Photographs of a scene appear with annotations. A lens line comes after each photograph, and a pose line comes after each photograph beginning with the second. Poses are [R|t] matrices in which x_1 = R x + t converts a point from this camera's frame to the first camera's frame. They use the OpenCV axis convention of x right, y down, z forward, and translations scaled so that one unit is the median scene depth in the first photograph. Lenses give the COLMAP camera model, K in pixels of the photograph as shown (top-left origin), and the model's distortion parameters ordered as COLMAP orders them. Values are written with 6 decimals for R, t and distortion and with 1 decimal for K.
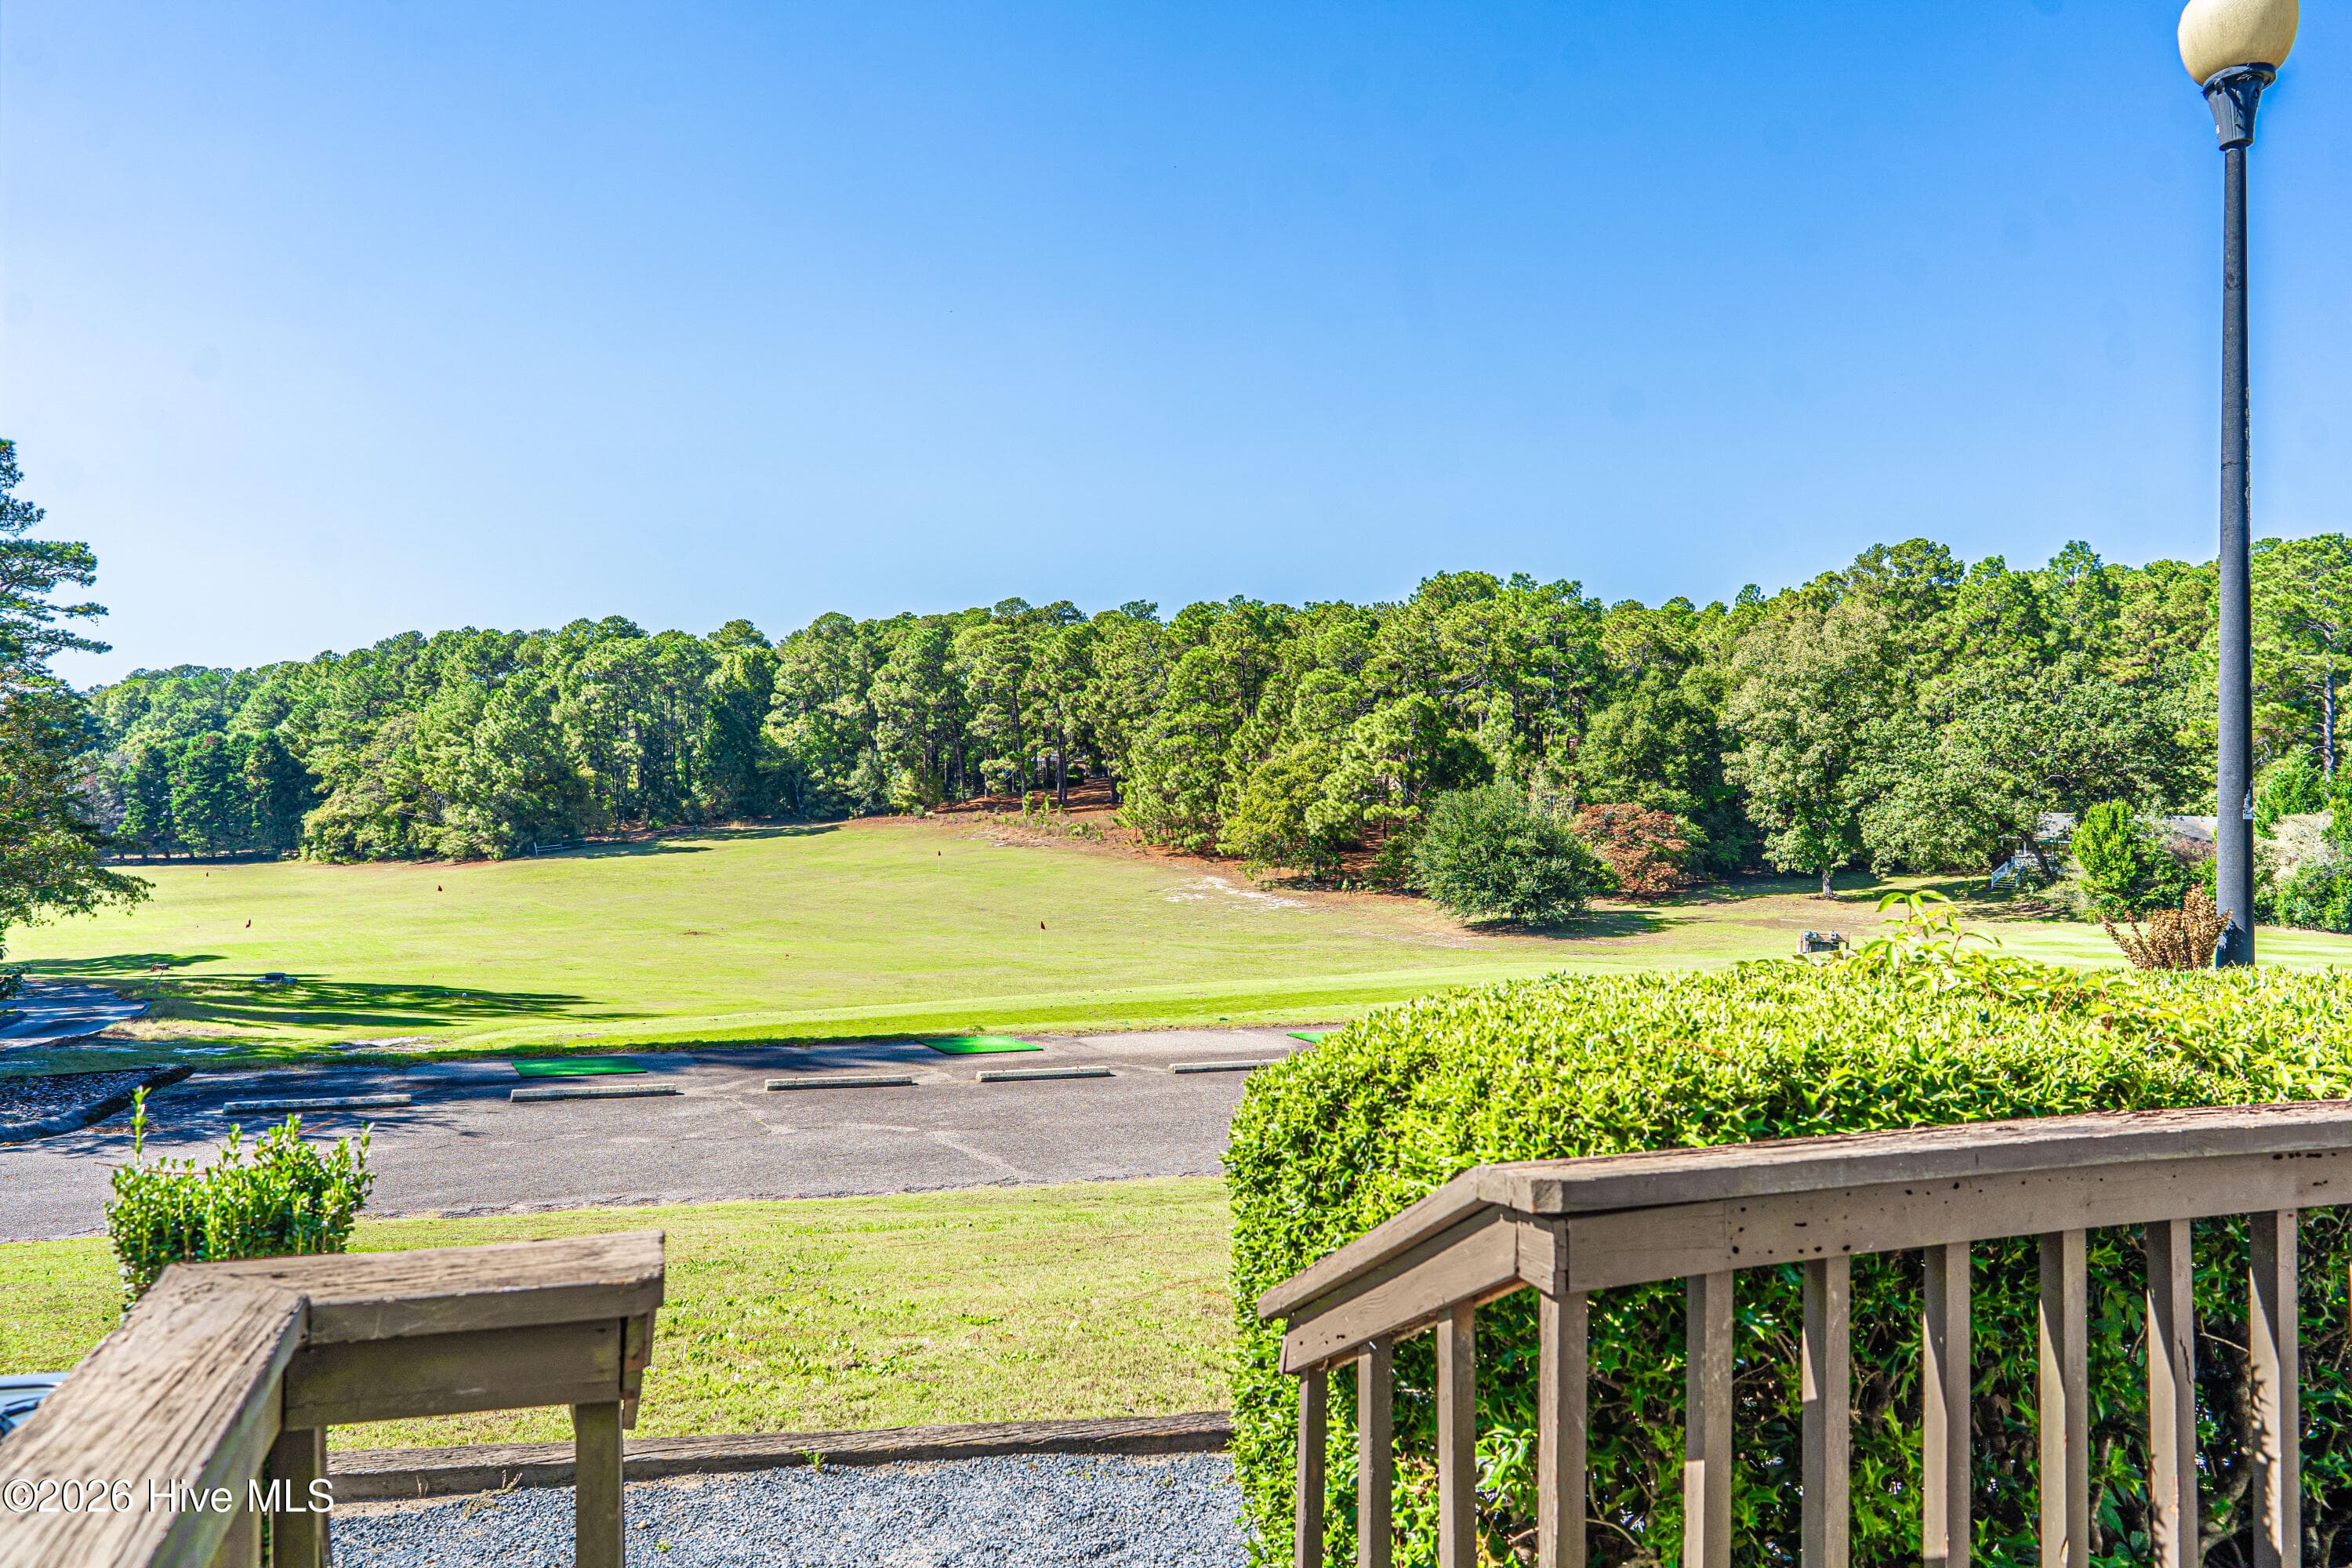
lens RADIAL K [[1562.6, 0, 1174.6], [0, 1562.6, 811.4], [0, 0, 1]] dist [-0.001246, 0.004698]
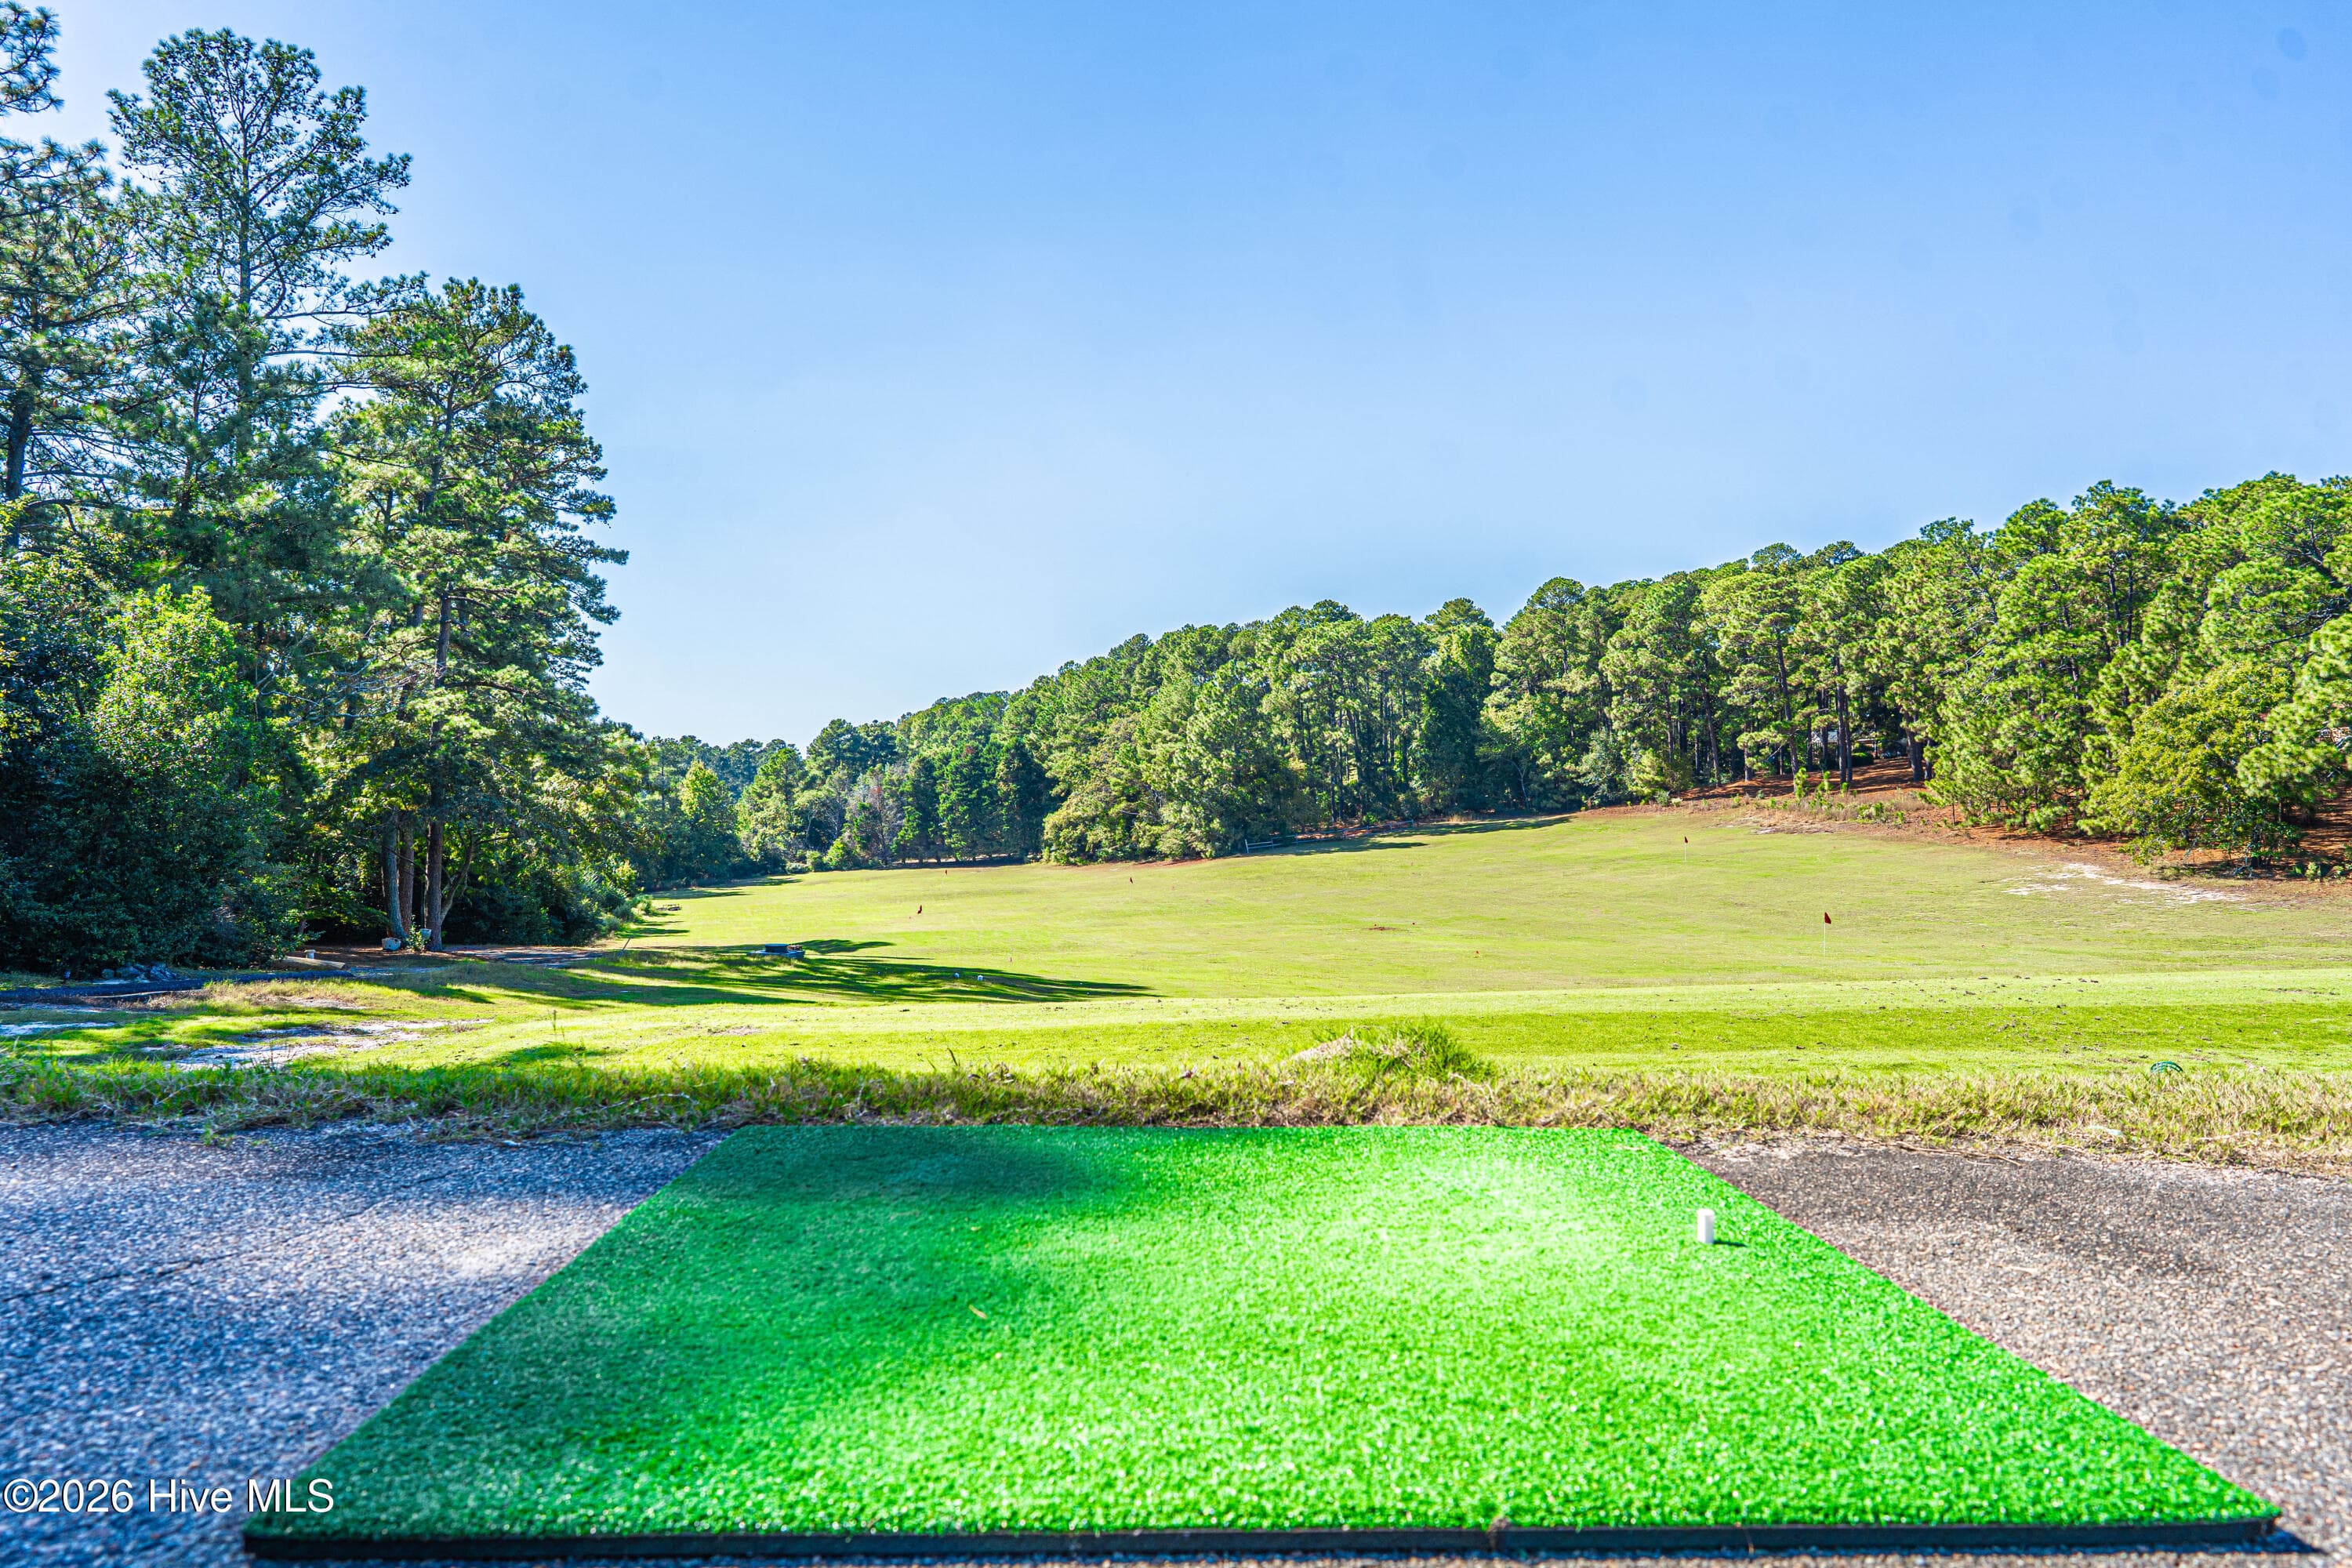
lens RADIAL K [[1562.6, 0, 1174.6], [0, 1562.6, 811.4], [0, 0, 1]] dist [-0.001246, 0.004698]
pose [[0.889315, -0.024404, -0.456643, -0.013269], [0.018668, 0.999680, -0.017067, 0.018113], [0.456913, 0.006654, 0.889486, 0.133637]]
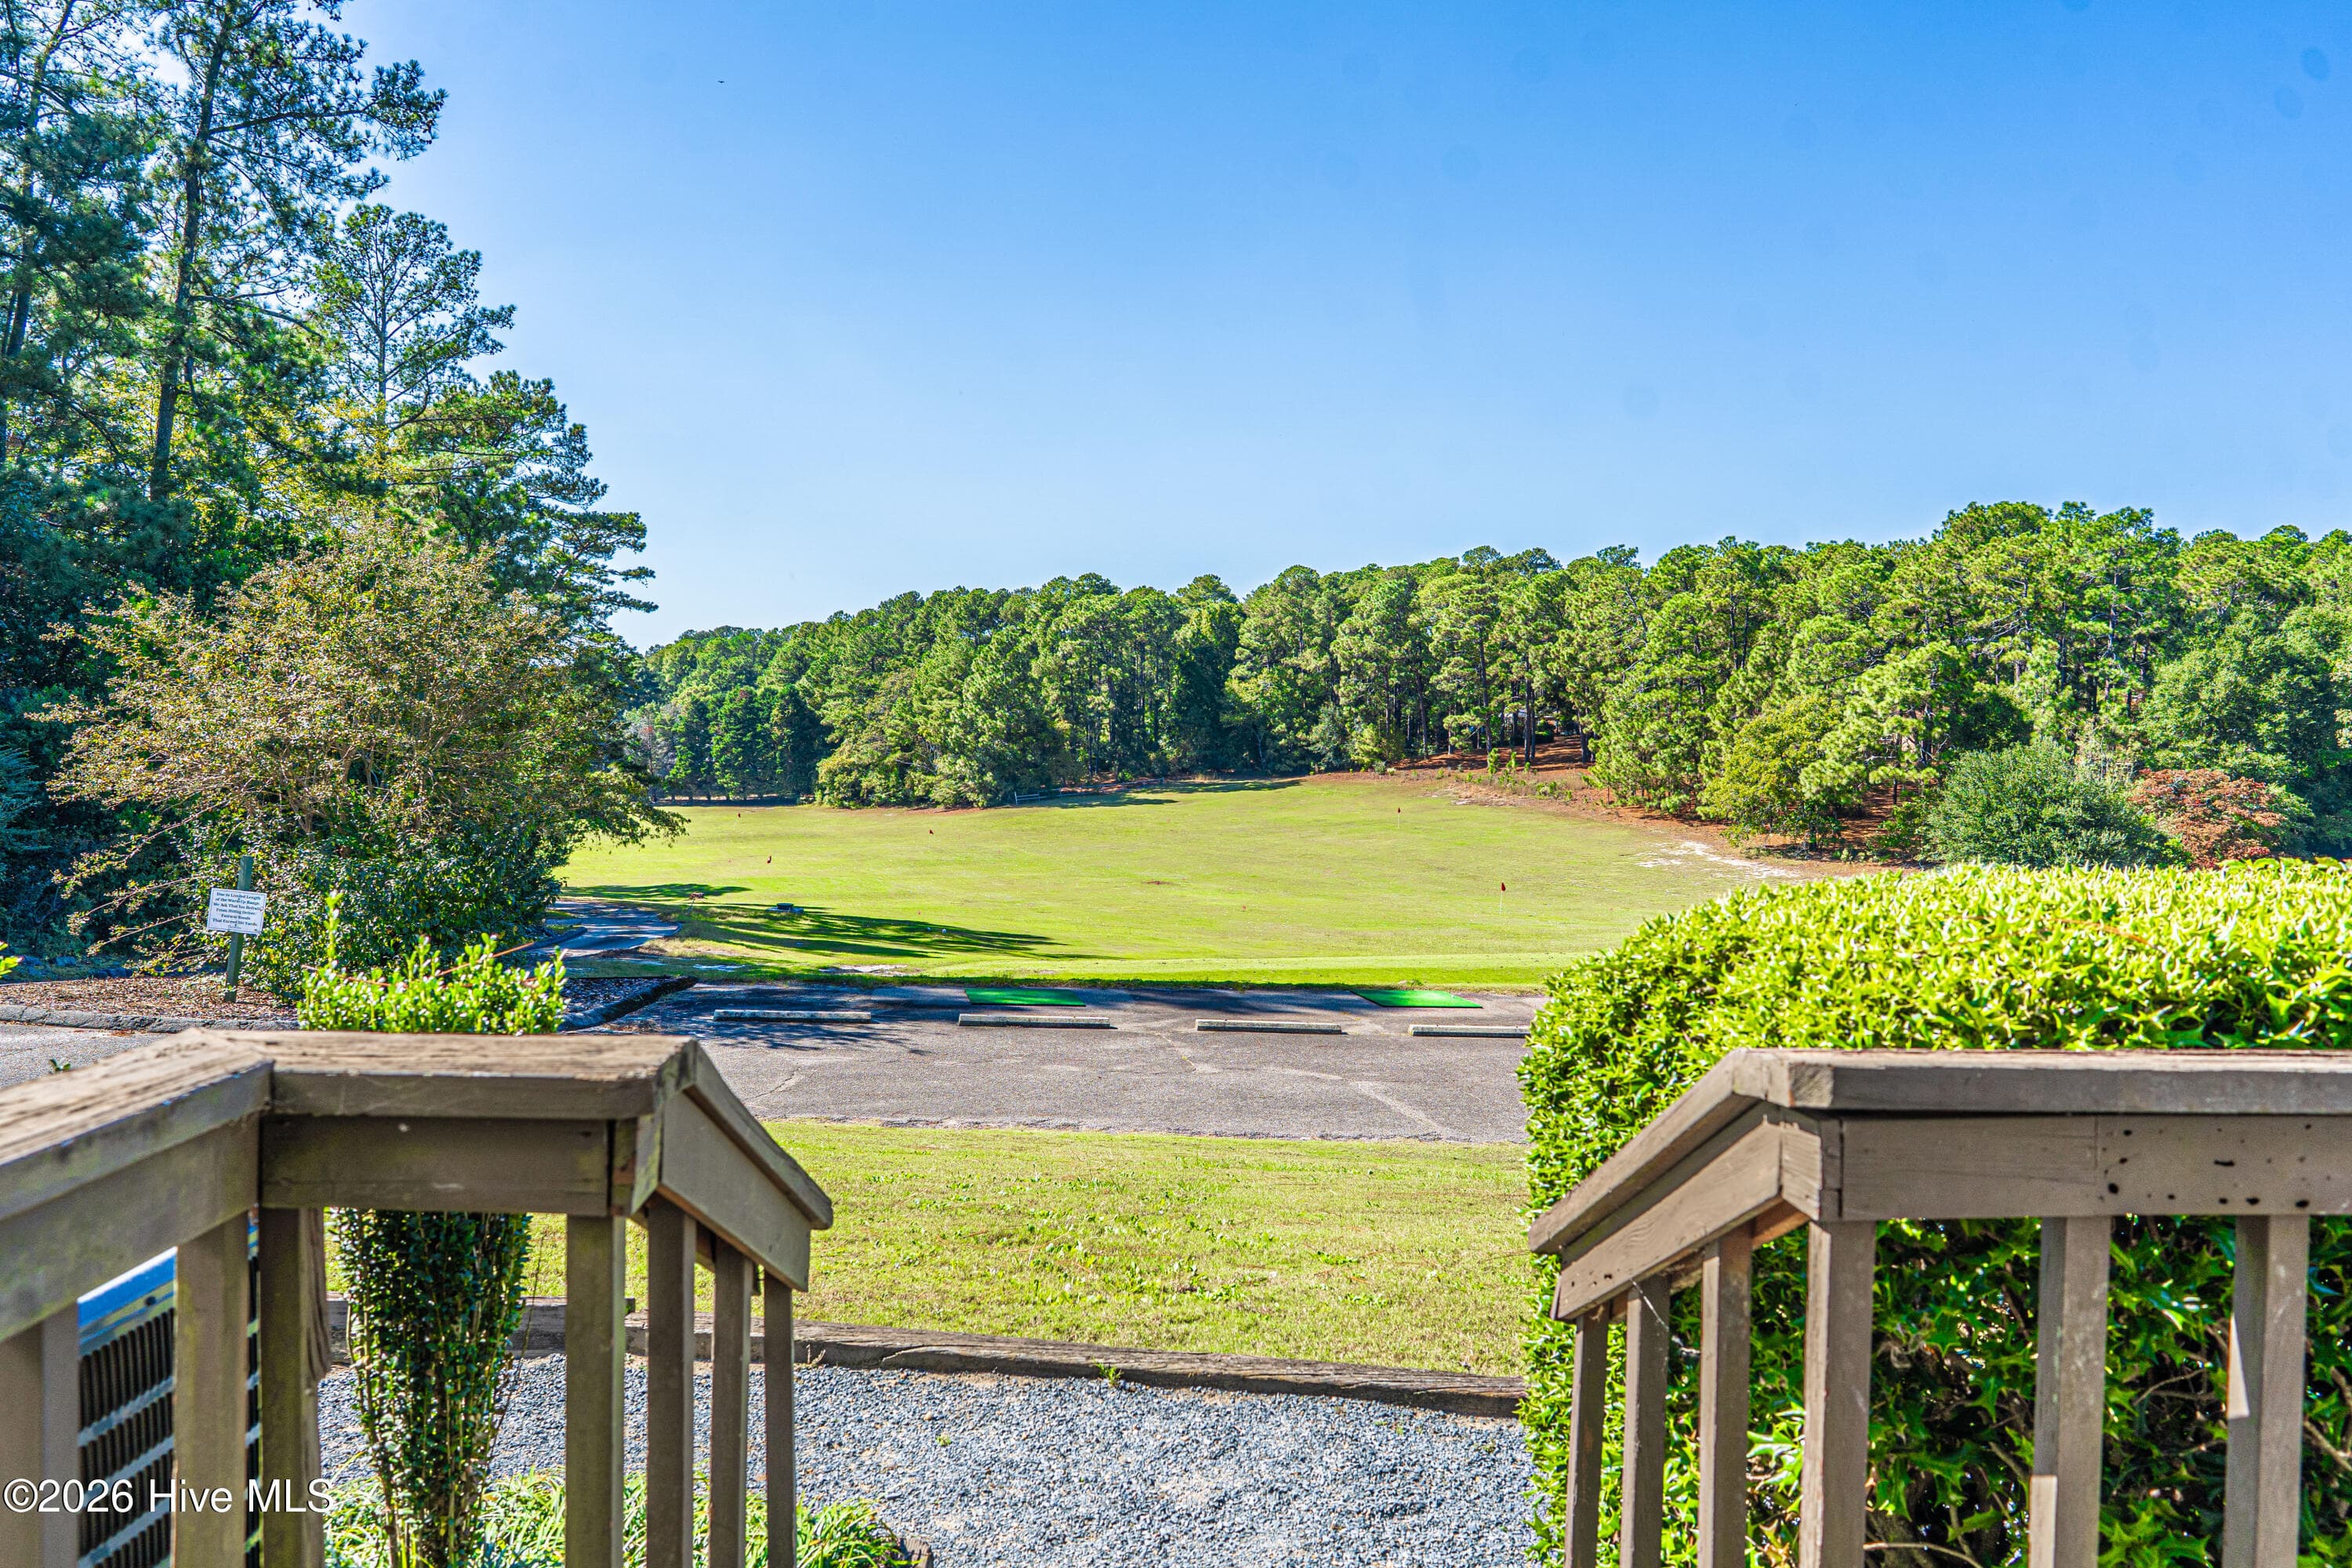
lens RADIAL K [[1600.0, 0, 1184.3], [0, 1600.0, 817.6], [0, 0, 1]] dist [0.002332, 0.006441]
pose [[0.959302, 0.023094, -0.281435, 0.001843], [-0.014656, 0.999379, 0.032049, 0.001130], [0.282000, -0.026620, 0.959045, 0.002251]]
